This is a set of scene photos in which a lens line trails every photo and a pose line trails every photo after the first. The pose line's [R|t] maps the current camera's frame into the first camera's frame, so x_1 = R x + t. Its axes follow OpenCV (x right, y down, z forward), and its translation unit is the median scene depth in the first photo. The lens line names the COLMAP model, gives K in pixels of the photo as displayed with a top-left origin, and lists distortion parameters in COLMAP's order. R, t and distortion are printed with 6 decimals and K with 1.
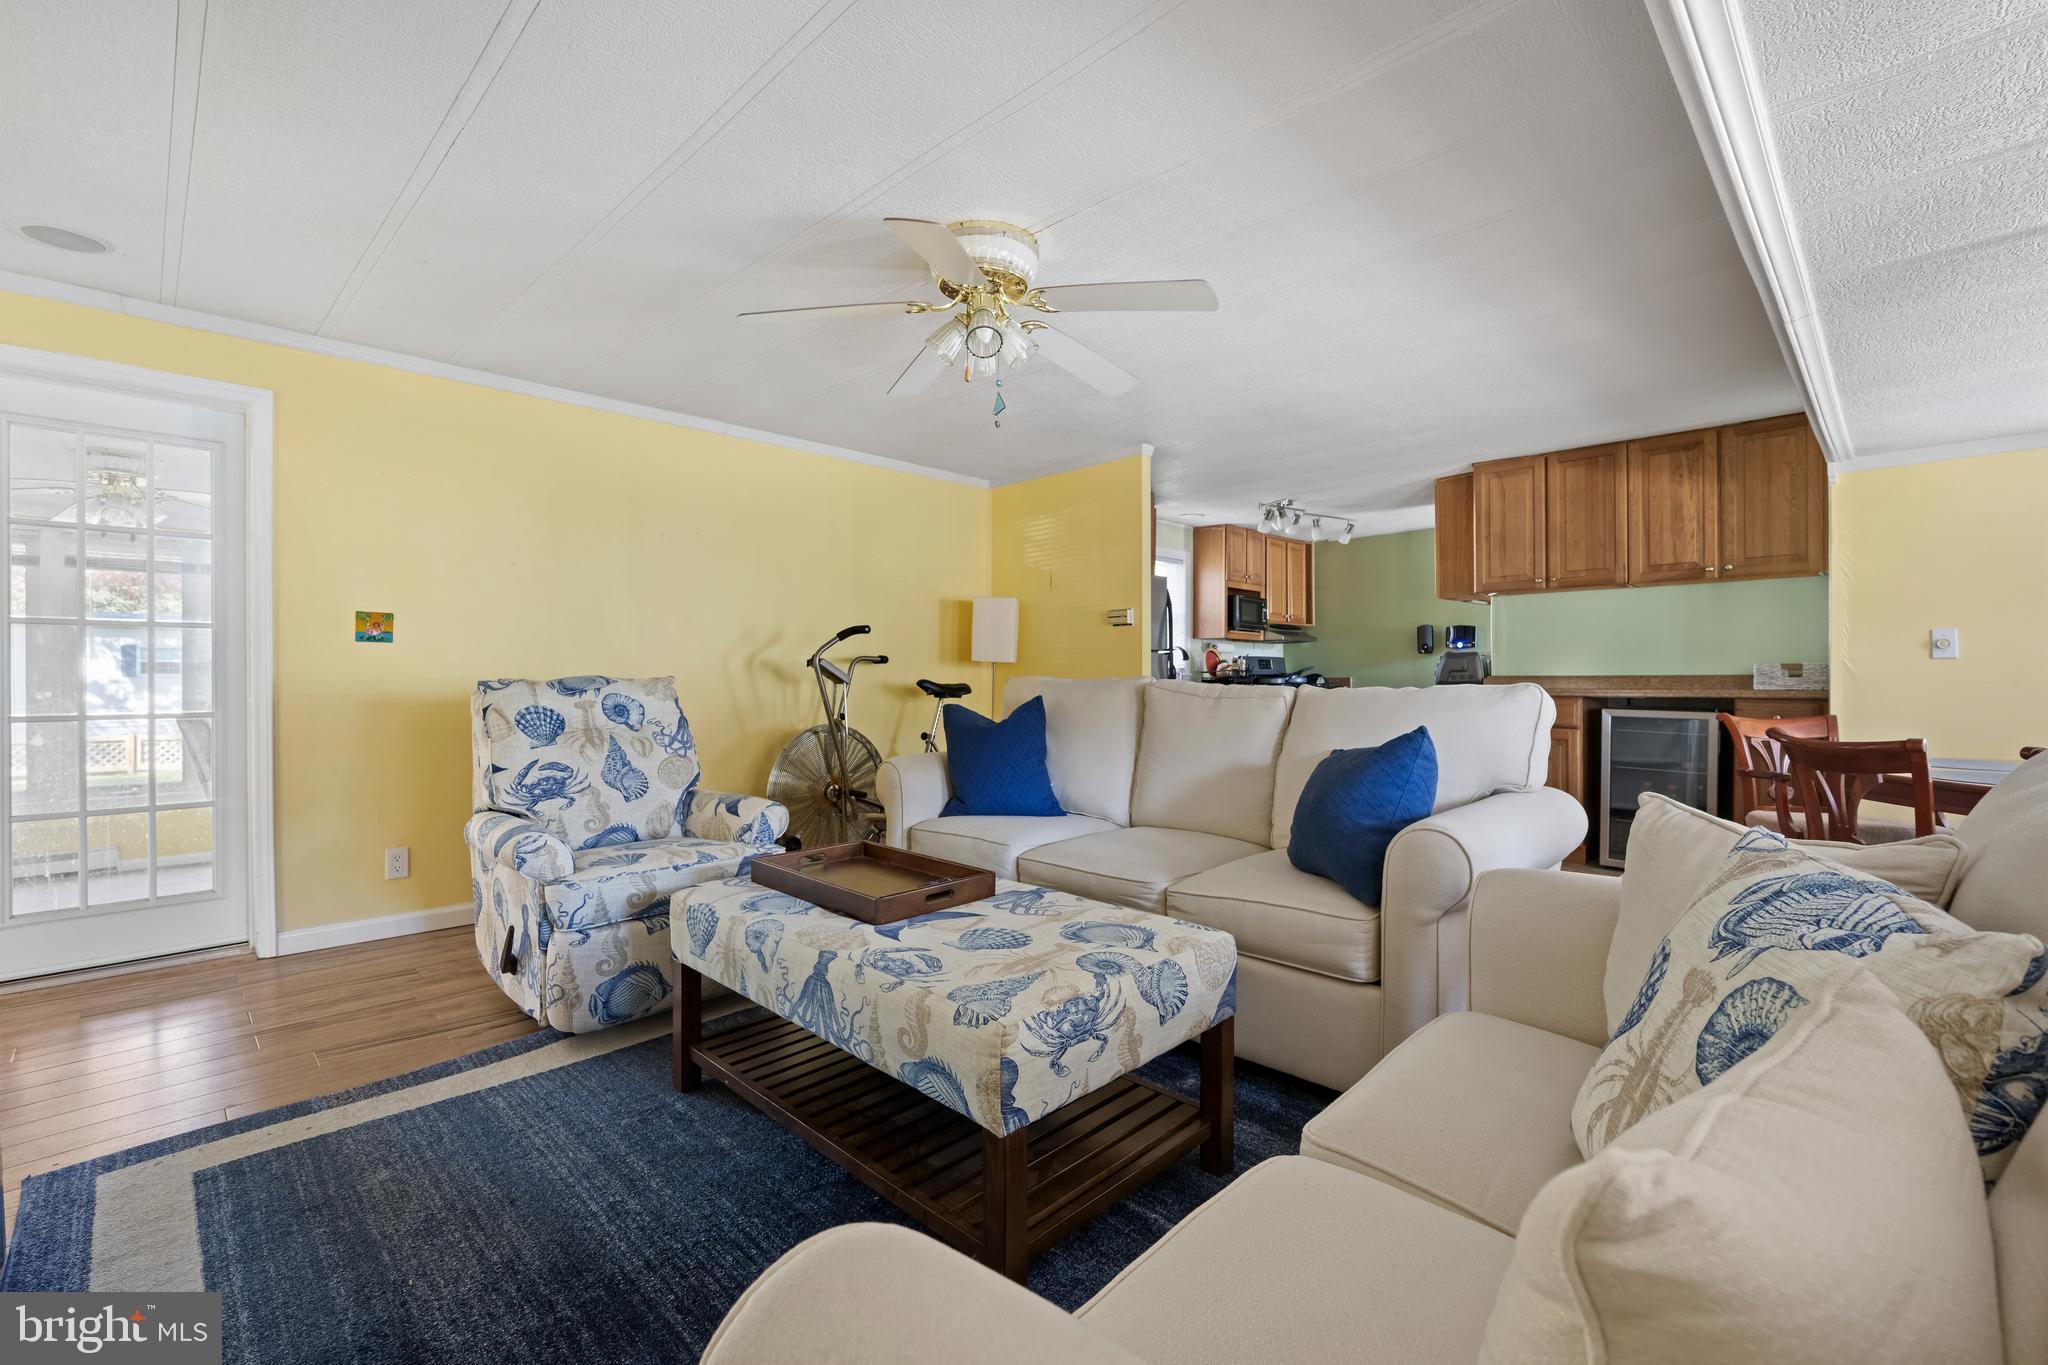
lens RADIAL K [[868.4, 0, 1039.6], [0, 868.4, 679.7], [0, 0, 1]] dist [0.005968, 0.000960]
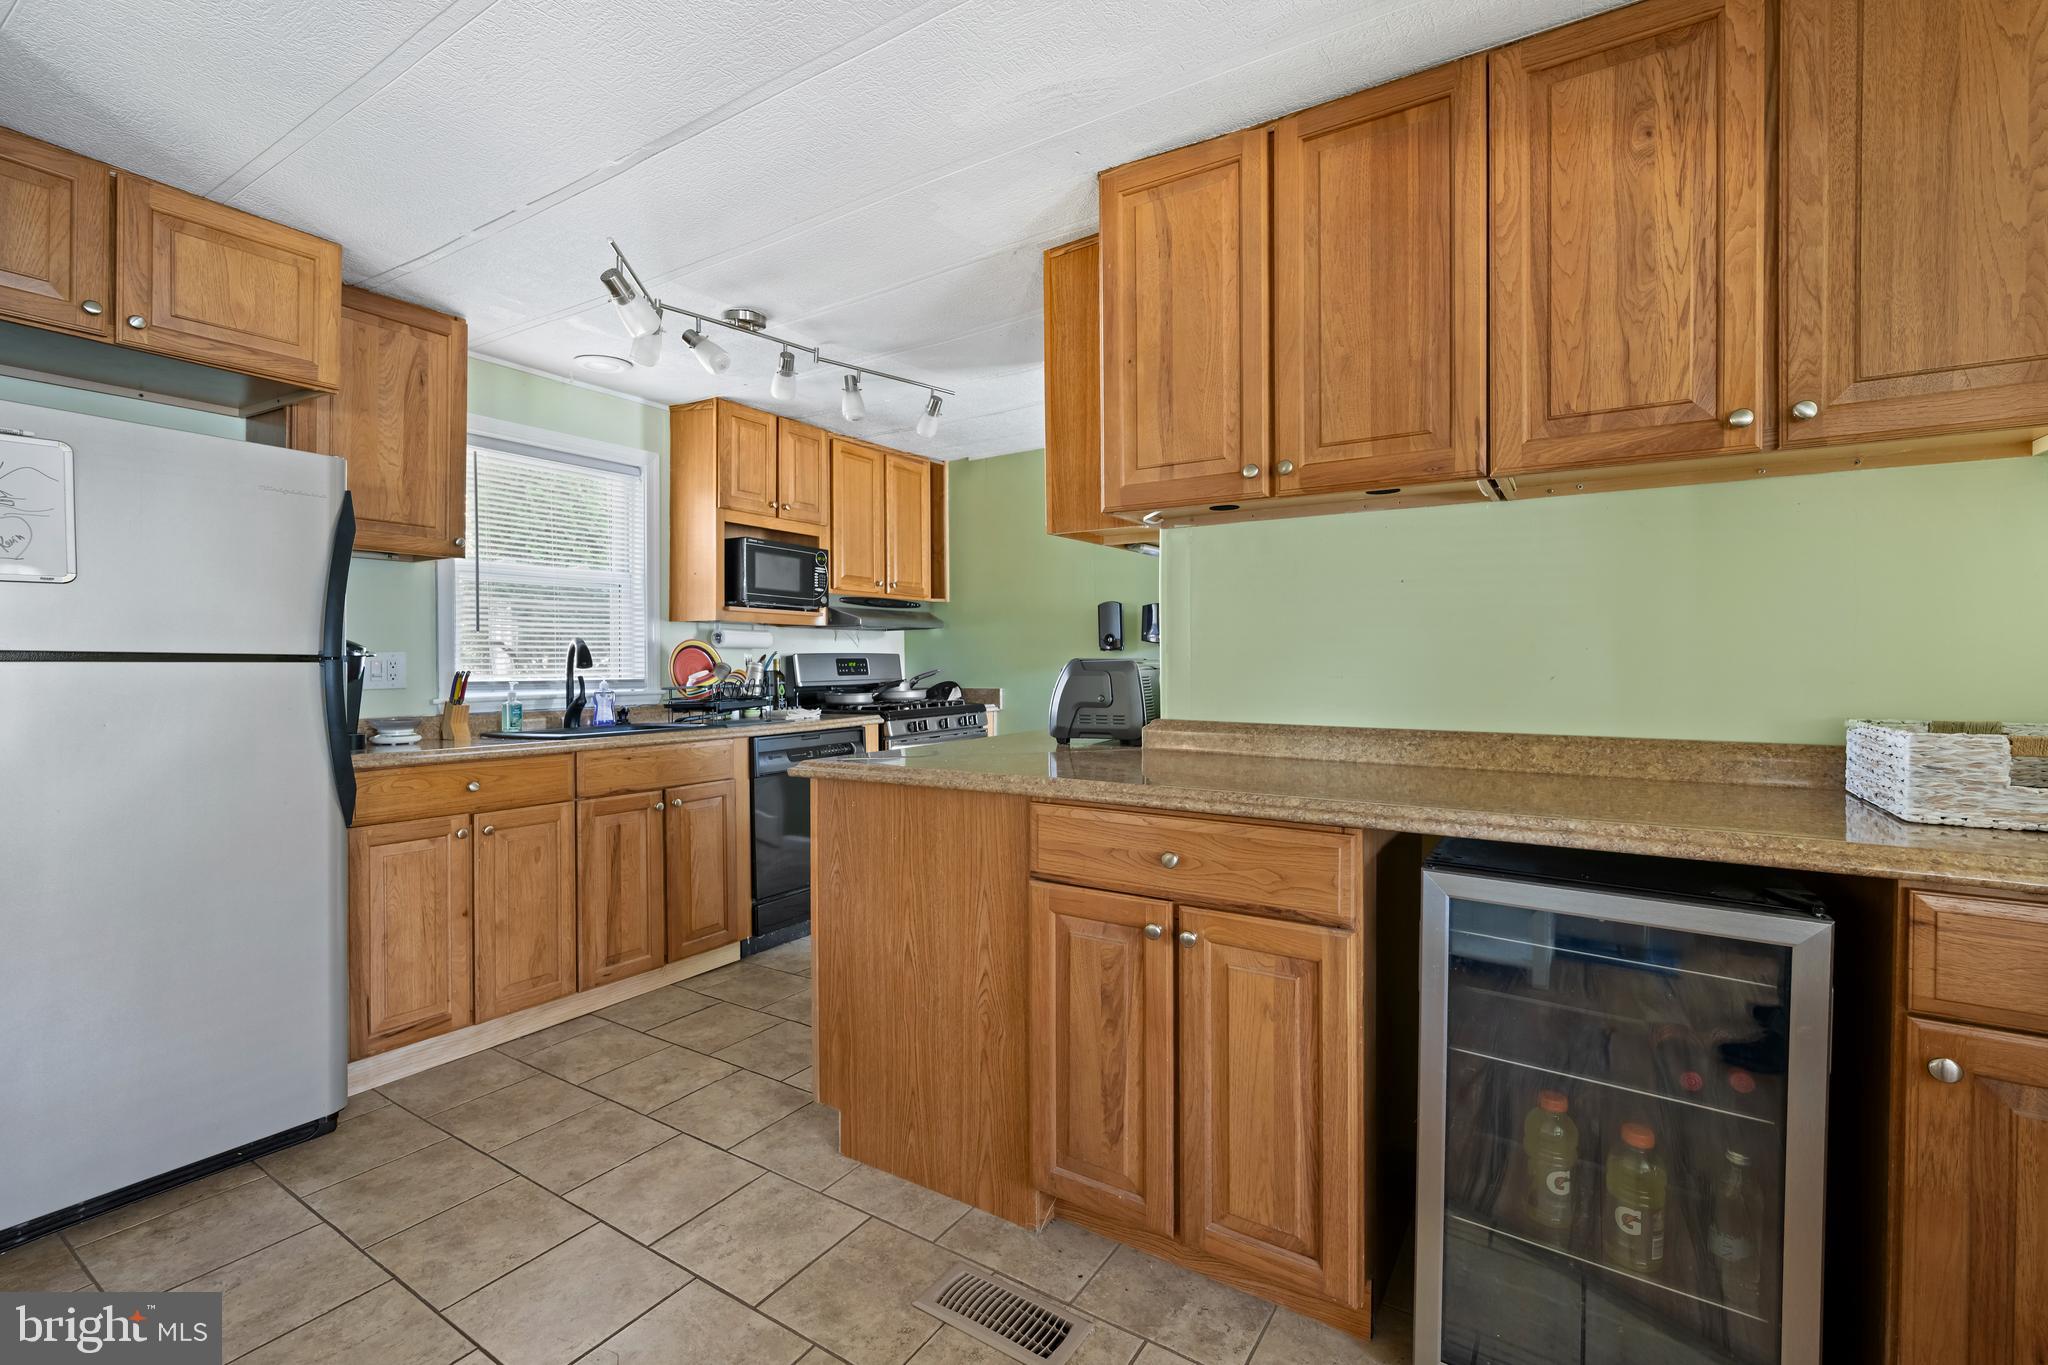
lens RADIAL K [[868.4, 0, 1032.8], [0, 868.4, 660.8], [0, 0, 1]] dist [0.005968, 0.000960]
pose [[0.978229, 0.000558, 0.207527, 0.417258], [-0.001433, 0.999991, 0.004066, -0.040149], [-0.207523, -0.004275, 0.978221, 0.678464]]
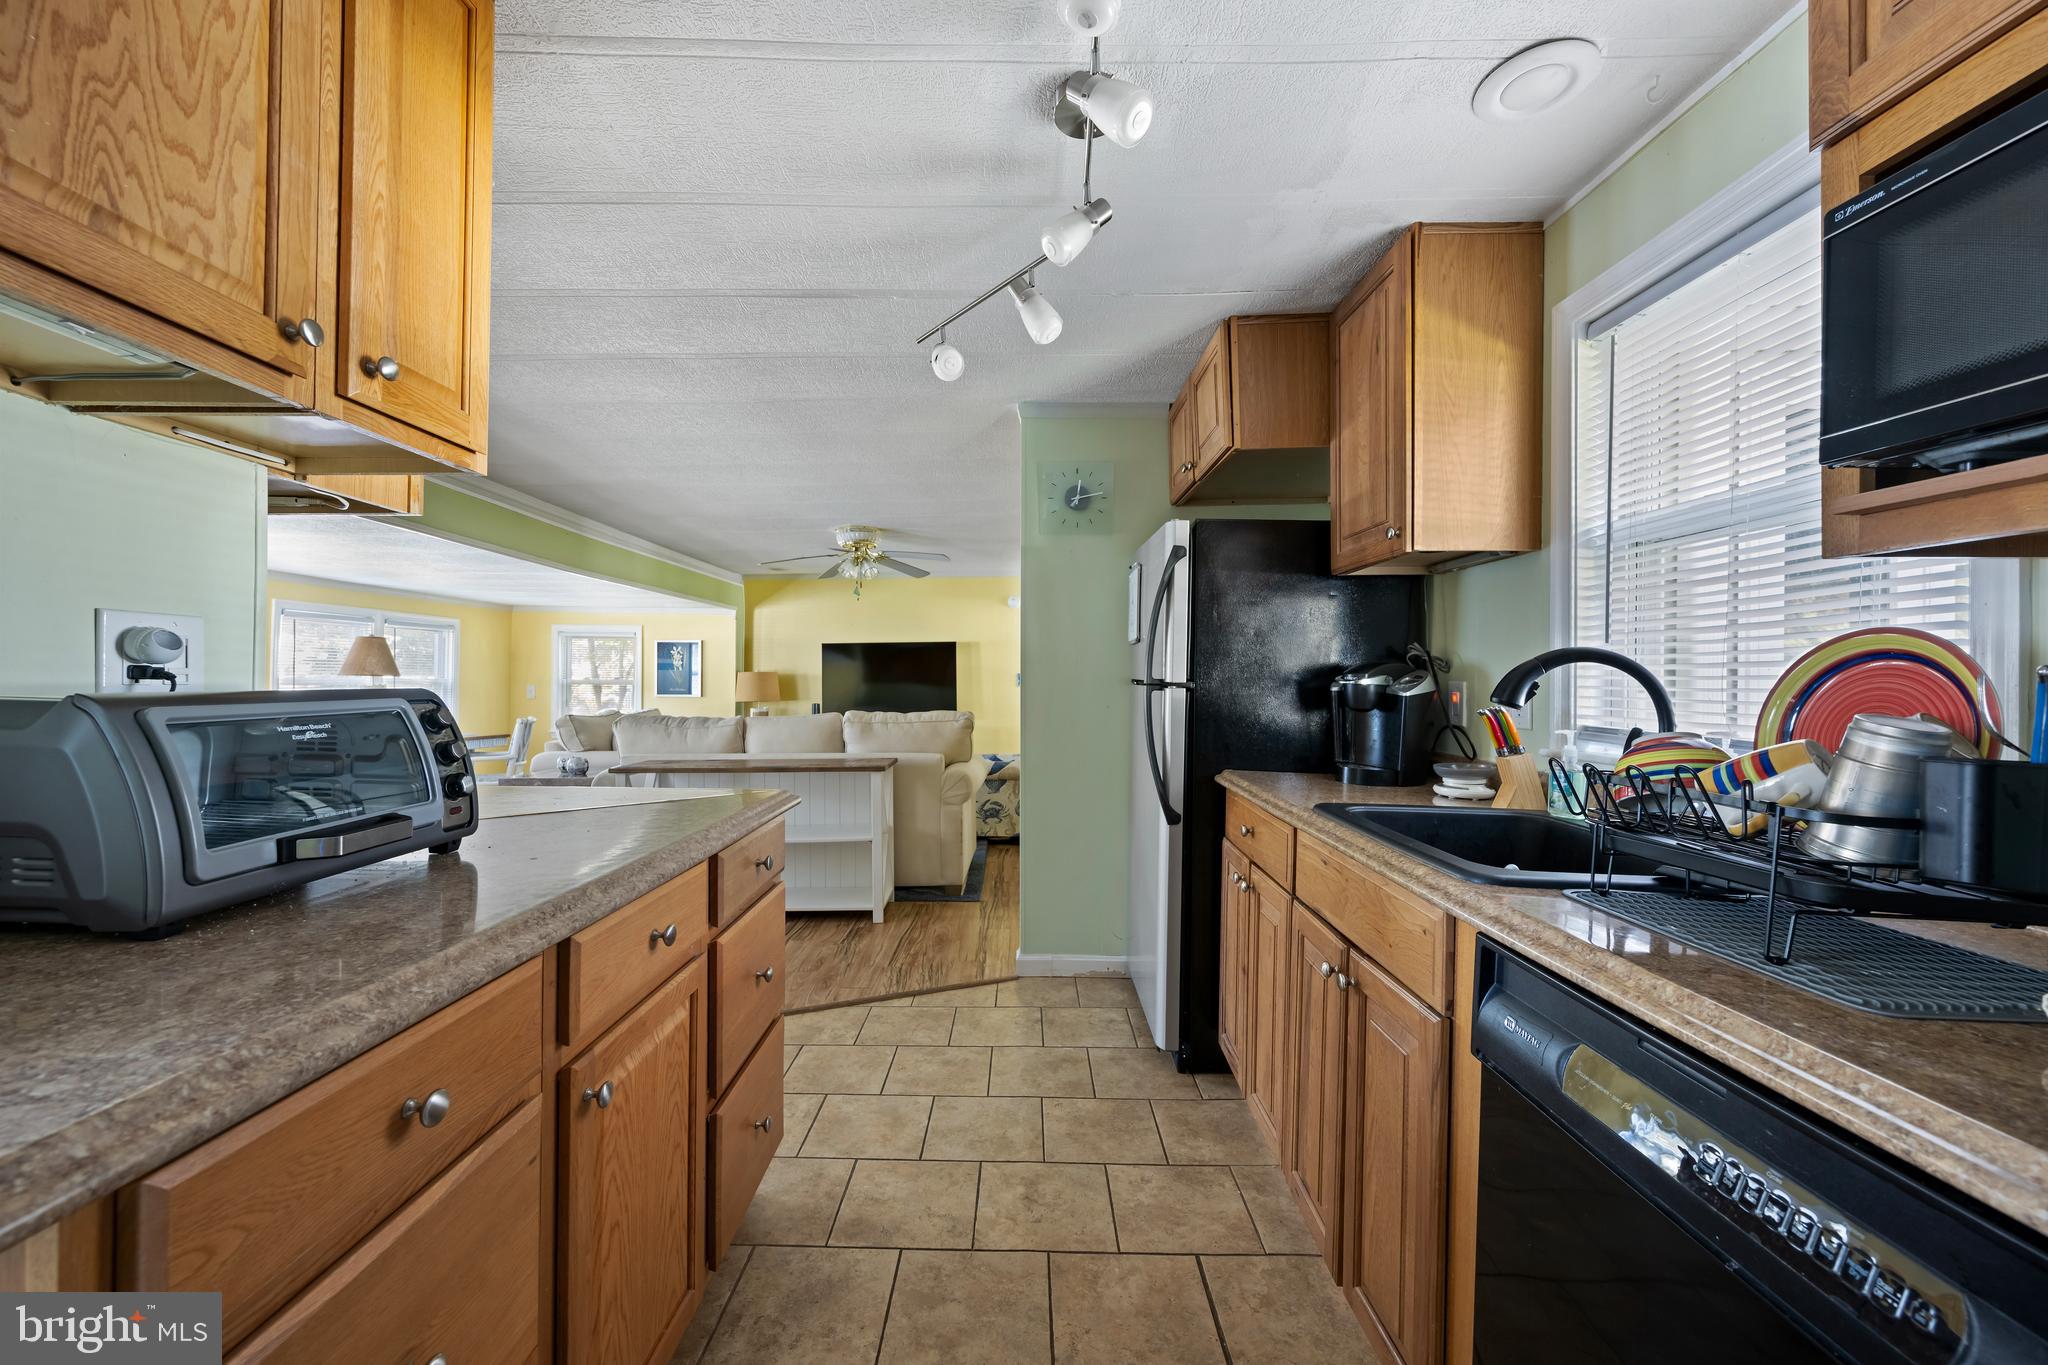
lens RADIAL K [[804.6, 0, 1022.8], [0, 804.6, 680.5], [0, 0, 1]] dist [-0.006642, 0.000596]
pose [[-0.724973, 0.005433, -0.688755, 0.574157], [-0.002055, 0.999947, 0.010051, -0.048946], [0.688774, 0.008702, -0.724924, 1.451221]]
